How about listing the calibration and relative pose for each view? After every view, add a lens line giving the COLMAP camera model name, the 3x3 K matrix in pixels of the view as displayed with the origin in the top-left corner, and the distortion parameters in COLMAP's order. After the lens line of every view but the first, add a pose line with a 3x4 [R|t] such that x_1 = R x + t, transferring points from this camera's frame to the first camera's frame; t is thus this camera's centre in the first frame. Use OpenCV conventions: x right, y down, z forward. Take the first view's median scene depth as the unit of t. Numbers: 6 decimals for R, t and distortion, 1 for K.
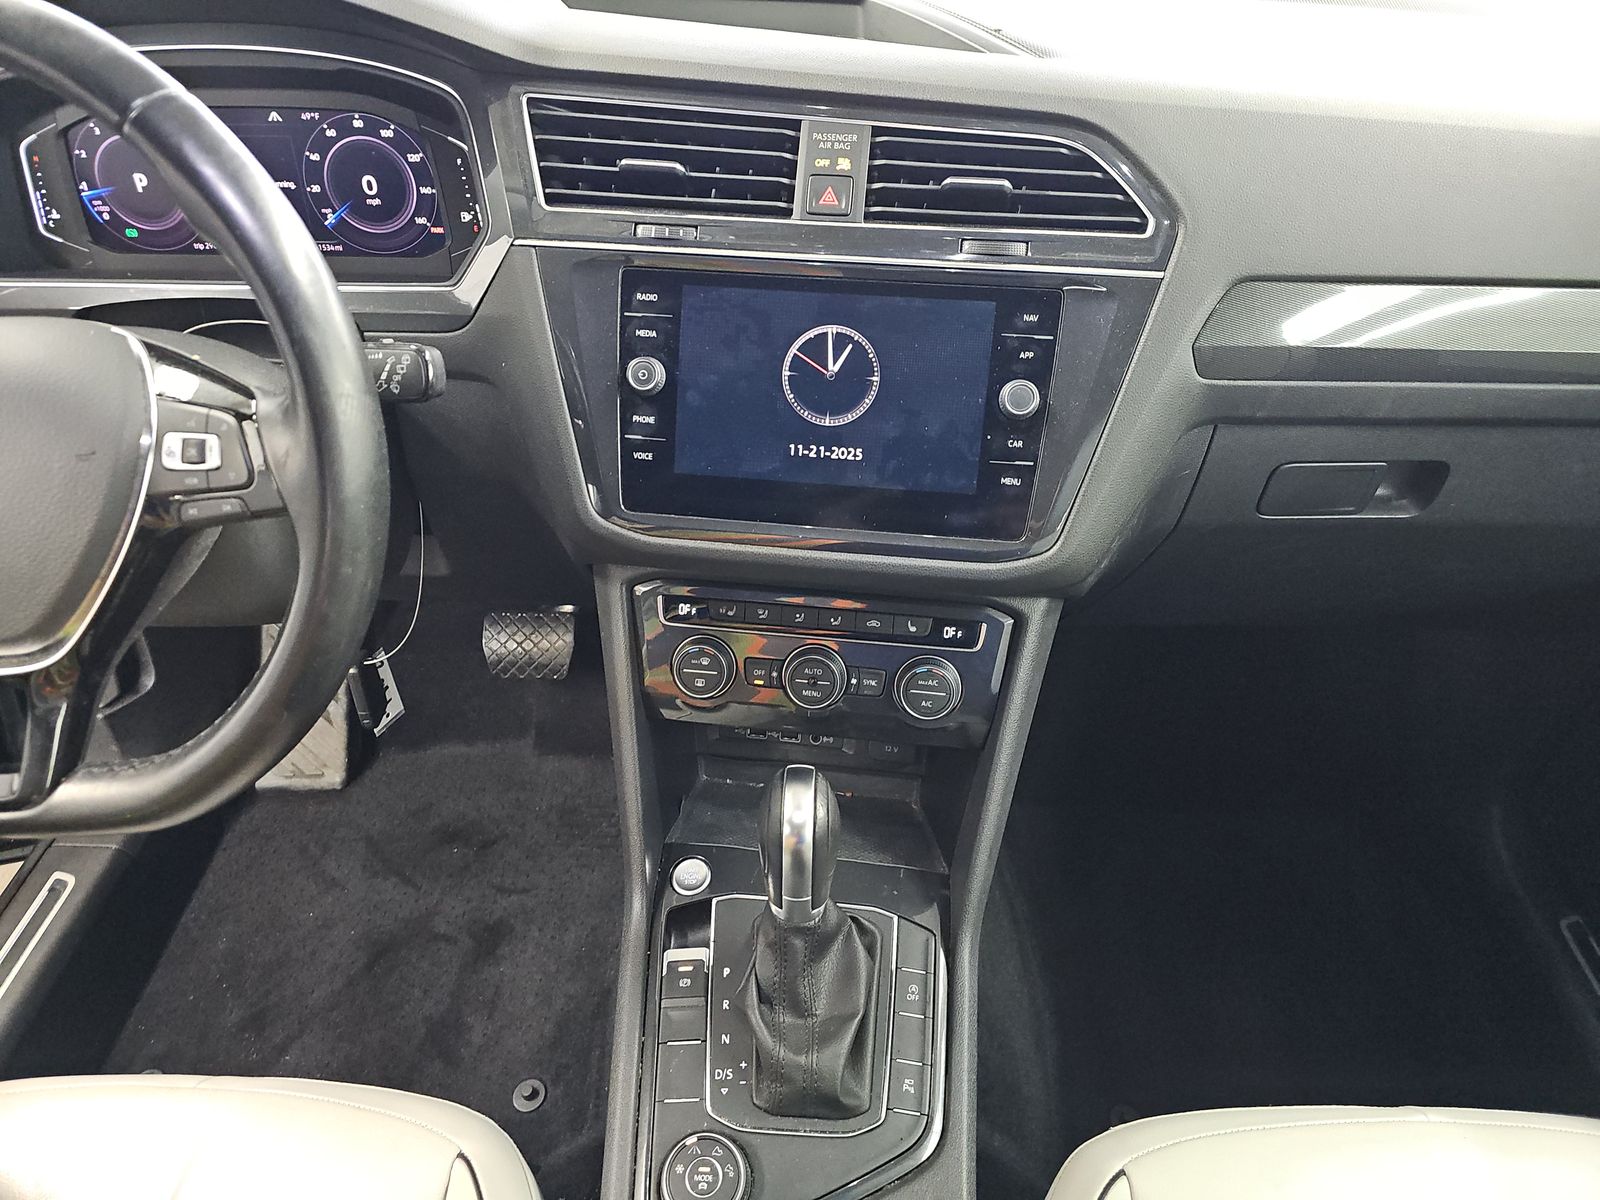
lens RADIAL K [[1032.9, 0, 806.3], [0, 1032.9, 596.8], [0, 0, 1]] dist [0.009079, -0.021329]
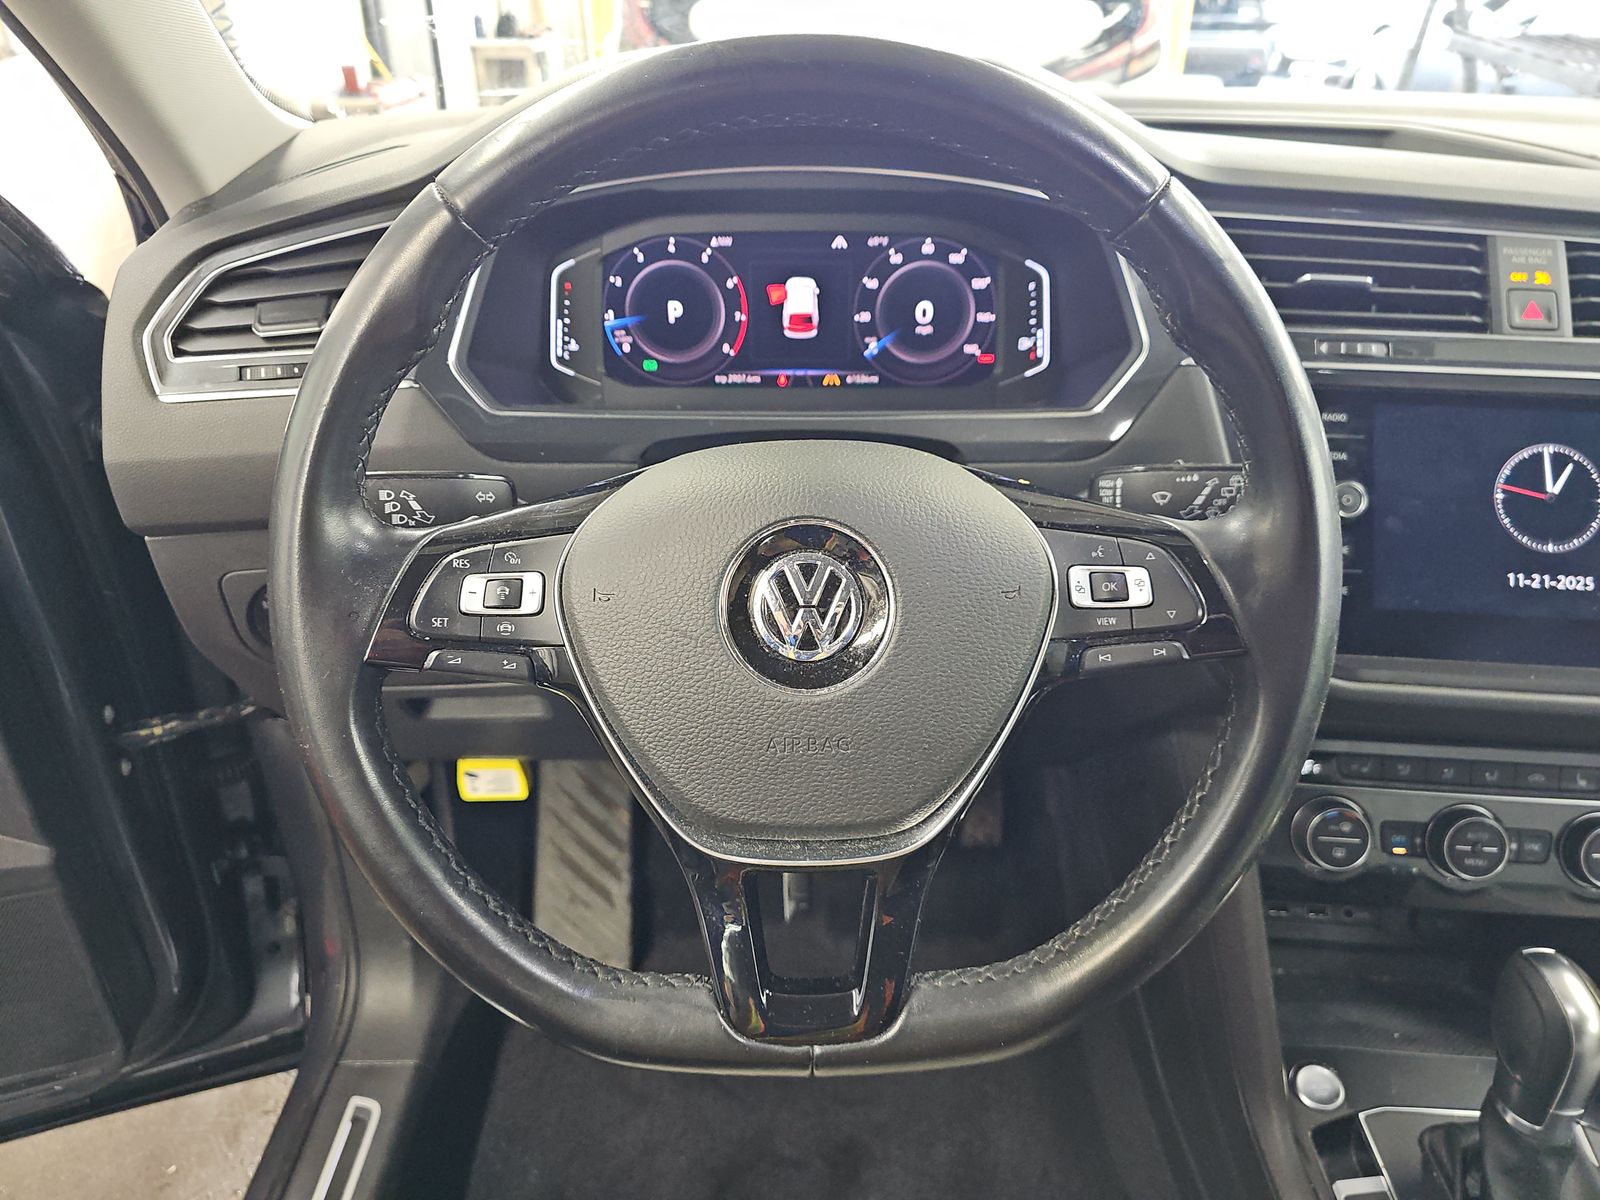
lens RADIAL K [[1032.9, 0, 791.8], [0, 1032.9, 584.7], [0, 0, 1]] dist [0.009079, -0.021329]
pose [[0.999321, -0.018690, 0.031740, -0.585093], [0.023511, 0.986989, -0.159058, -0.010058], [-0.028355, 0.159696, 0.986759, 0.122822]]
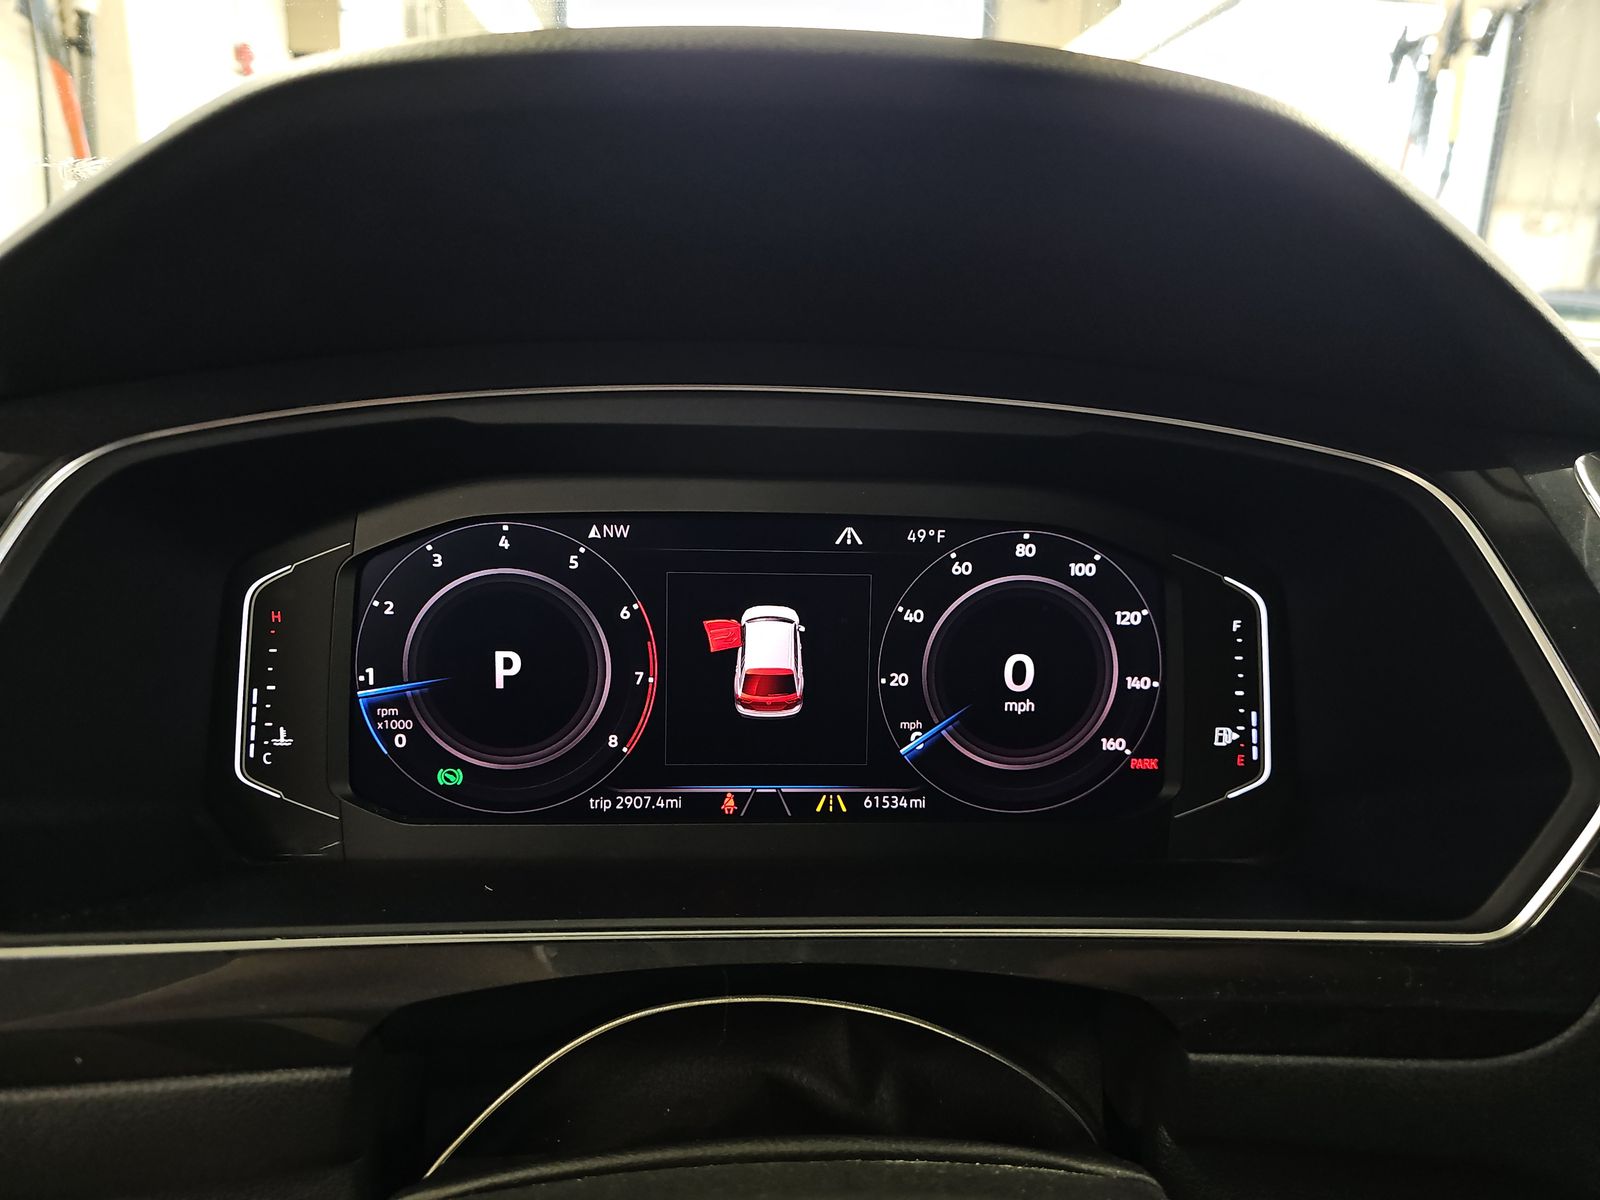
lens RADIAL K [[1032.9, 0, 800.4], [0, 1032.9, 589.3], [0, 0, 1]] dist [0.009079, -0.021329]
pose [[0.996197, 0.000045, 0.087133, -0.568395], [0.036791, 0.906266, -0.421104, -0.245188], [-0.078984, 0.422708, 0.902817, 0.584369]]
